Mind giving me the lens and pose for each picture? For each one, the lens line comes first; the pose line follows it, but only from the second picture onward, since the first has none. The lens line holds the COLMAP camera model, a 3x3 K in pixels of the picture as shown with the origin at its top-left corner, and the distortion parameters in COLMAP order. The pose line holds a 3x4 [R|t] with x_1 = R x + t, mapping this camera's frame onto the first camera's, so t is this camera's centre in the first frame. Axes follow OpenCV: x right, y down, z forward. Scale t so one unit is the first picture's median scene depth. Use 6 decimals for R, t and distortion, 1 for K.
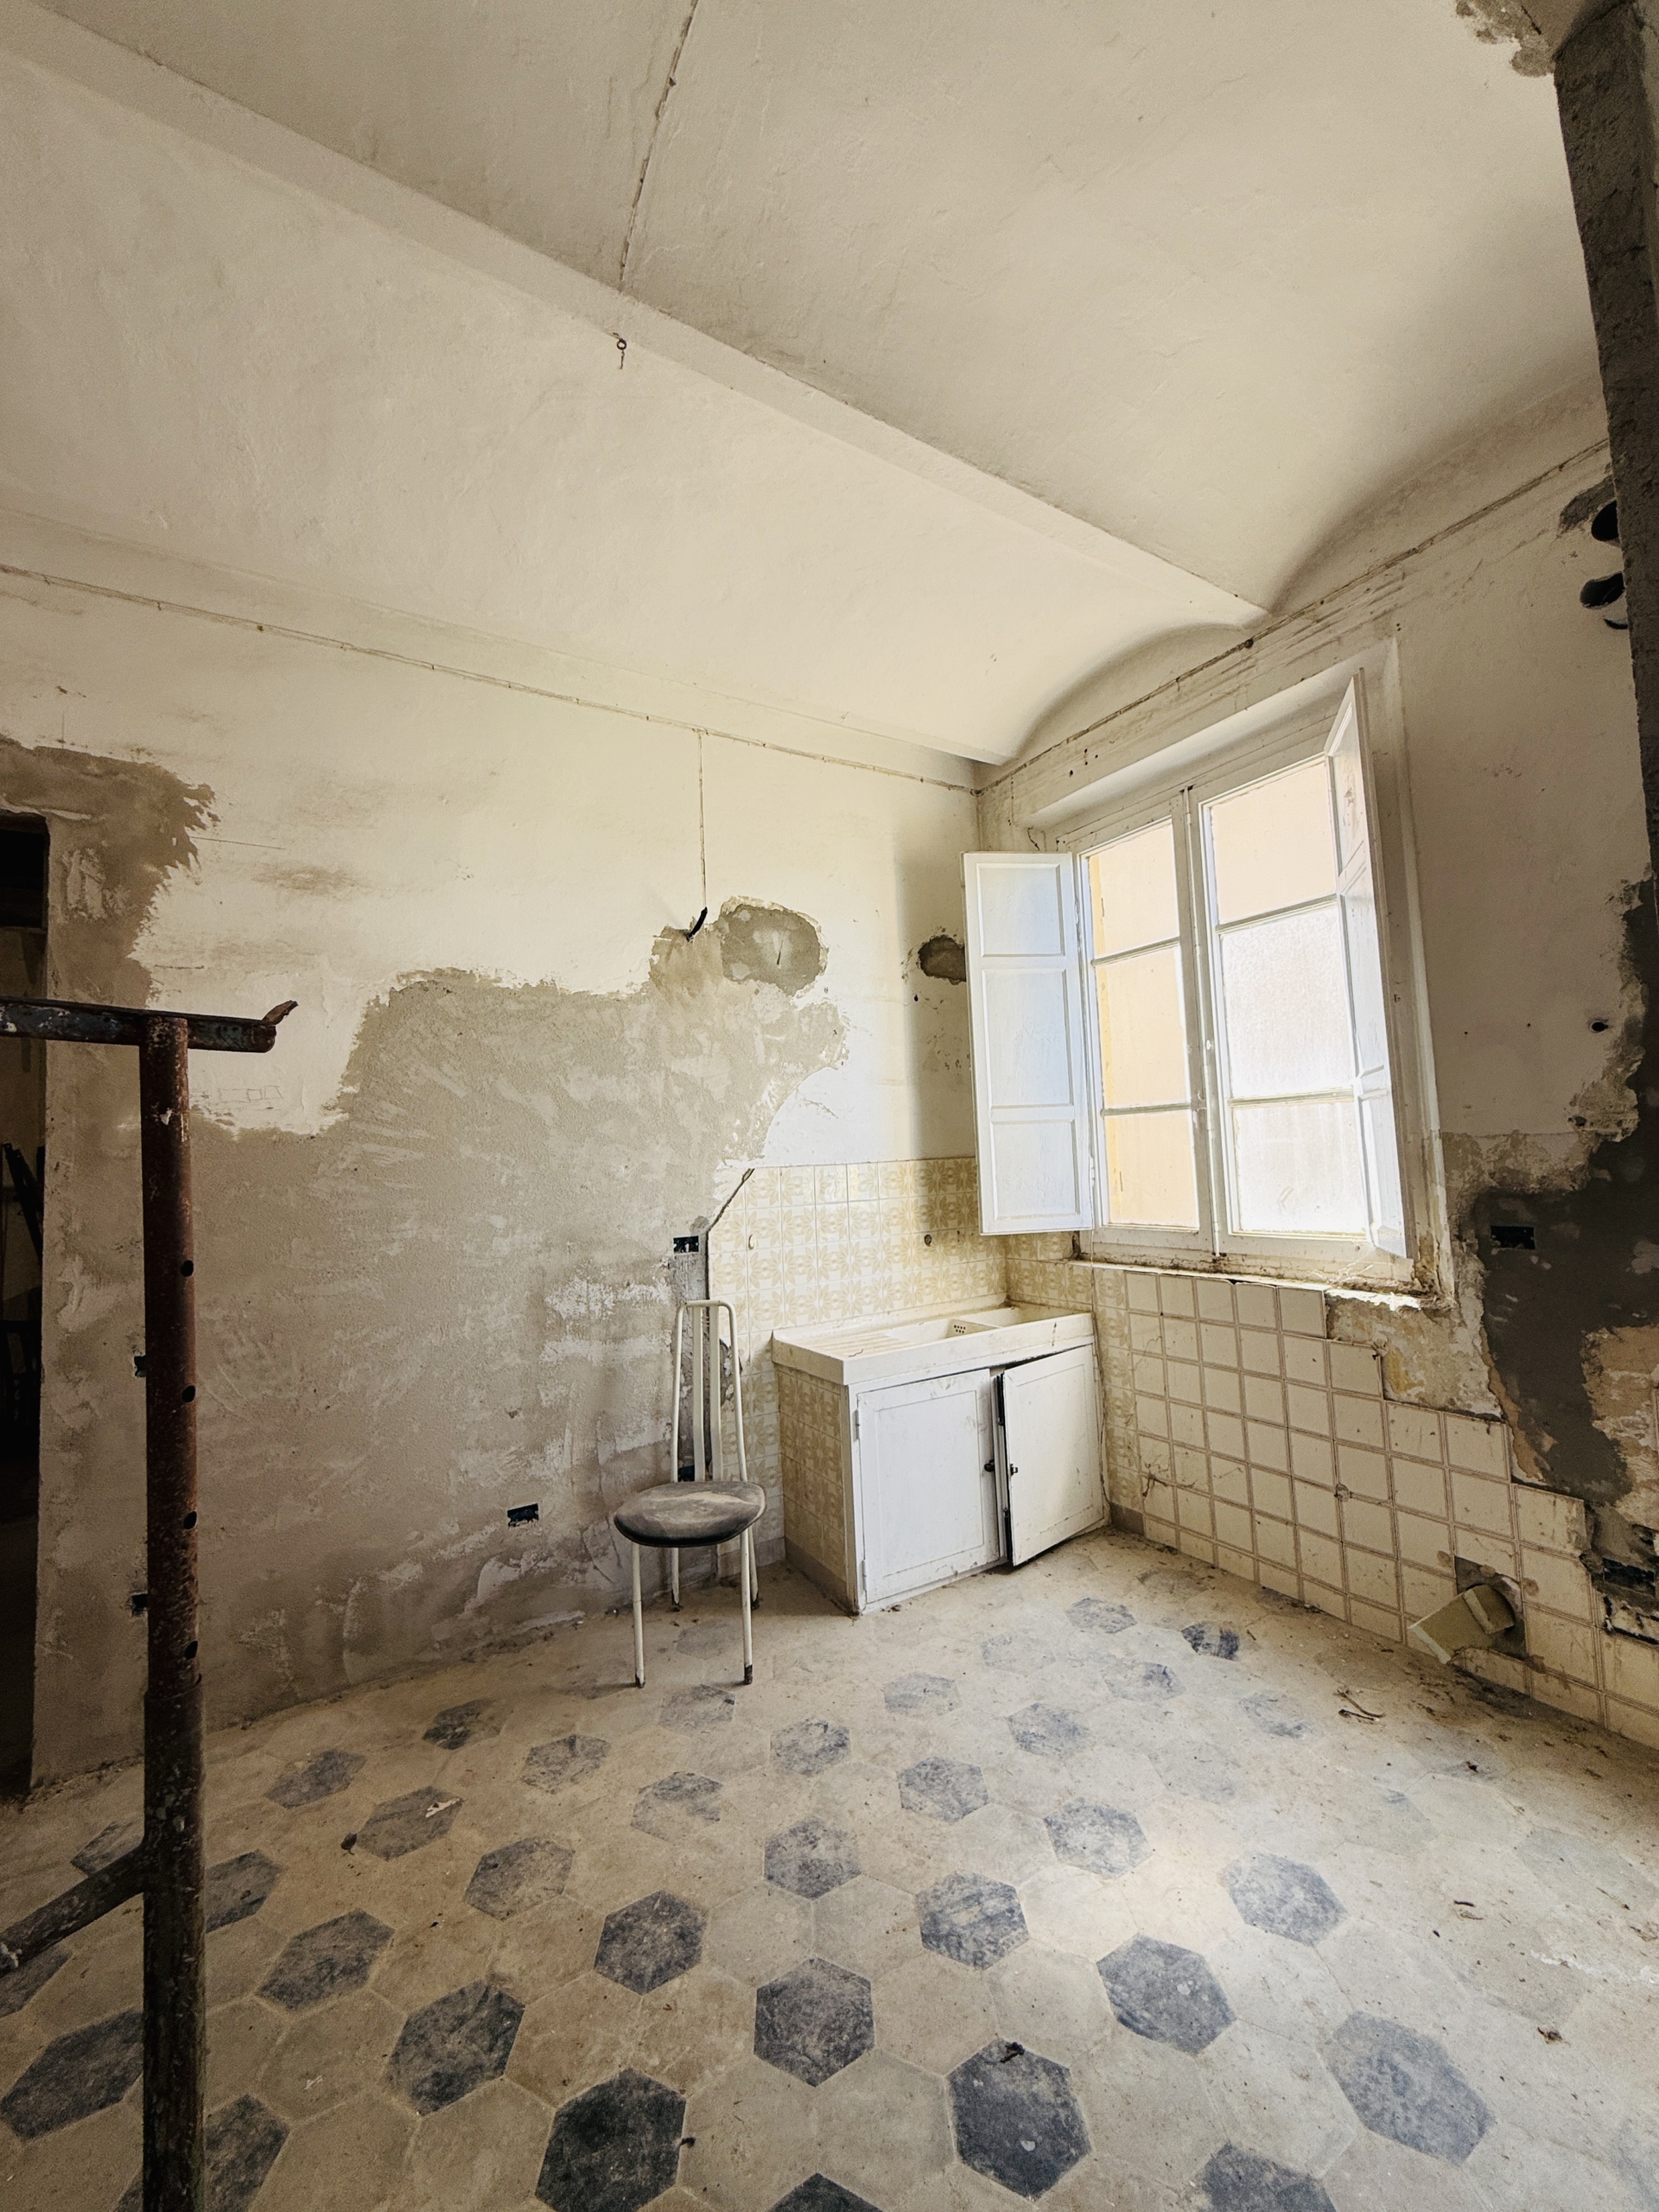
lens RADIAL K [[887.4, 0, 829.1], [0, 887.4, 1101.1], [0, 0, 1]] dist [-0.003360, 0.001330]
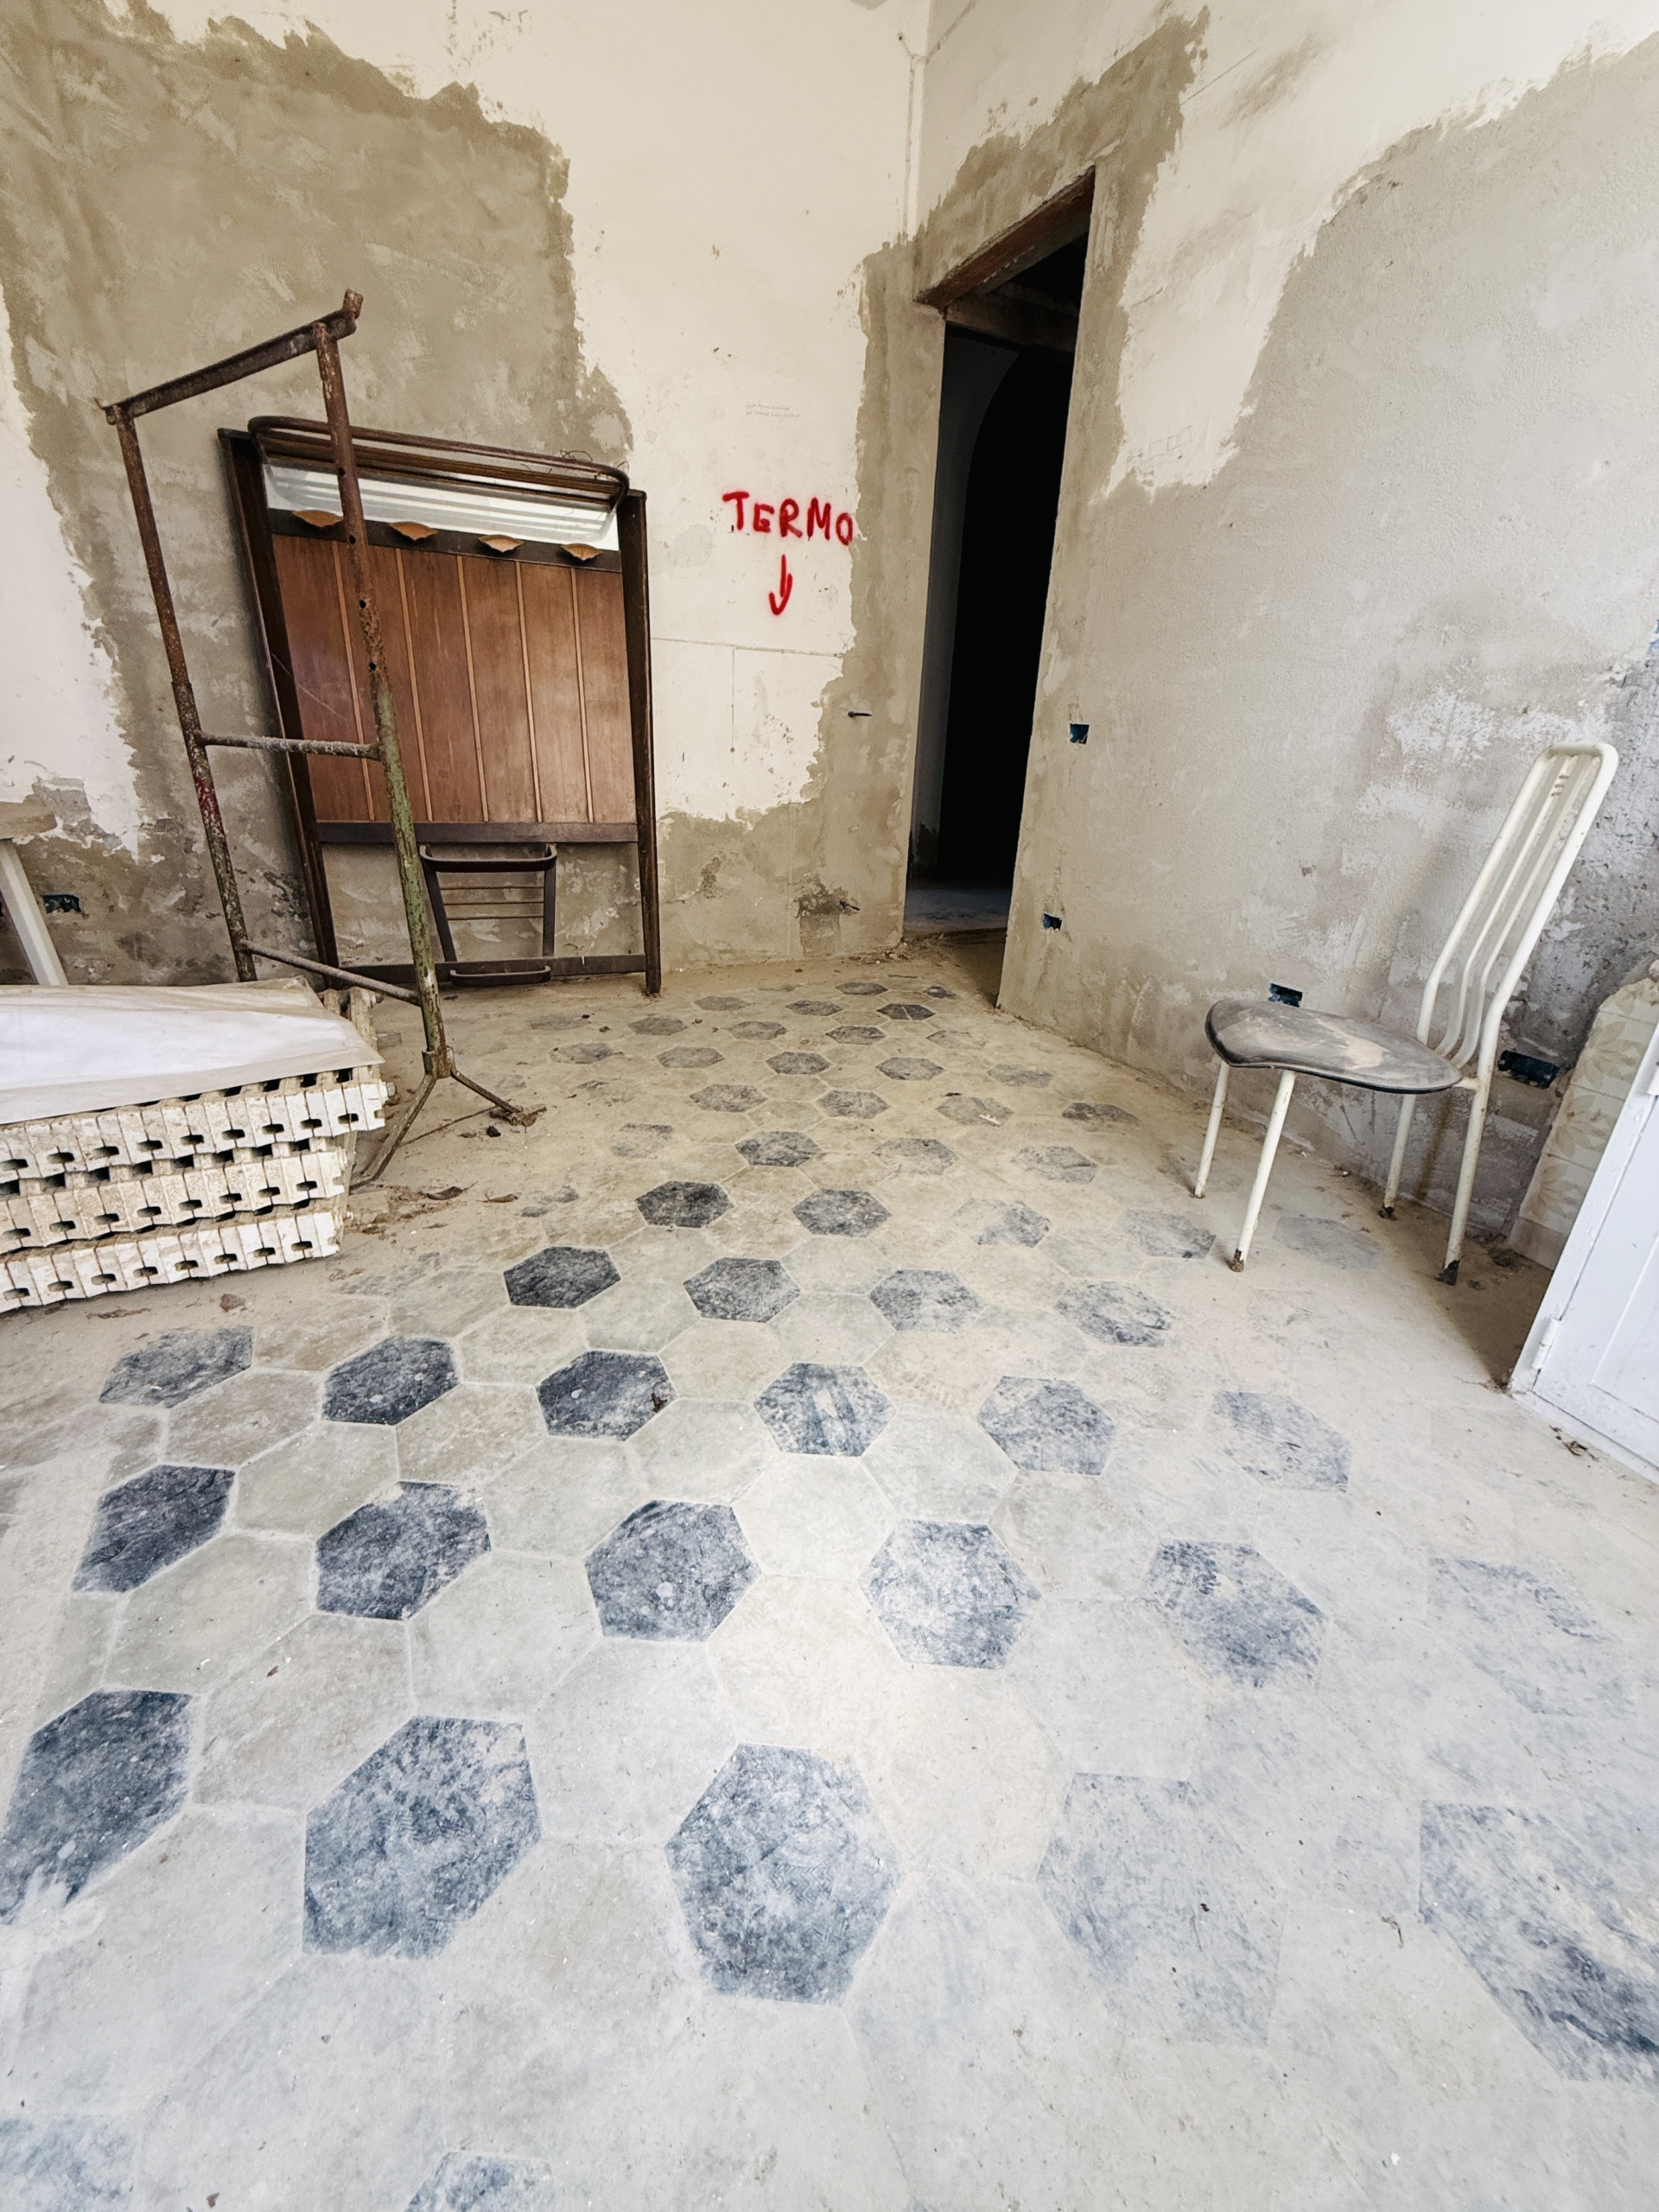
lens RADIAL K [[887.4, 0, 831.3], [0, 887.4, 1109.4], [0, 0, 1]] dist [-0.003360, 0.001330]
pose [[-0.098225, 0.428201, -0.898329, 0.783132], [0.034737, 0.903620, 0.426925, 0.319036], [0.994558, 0.010730, -0.103633, 1.091200]]
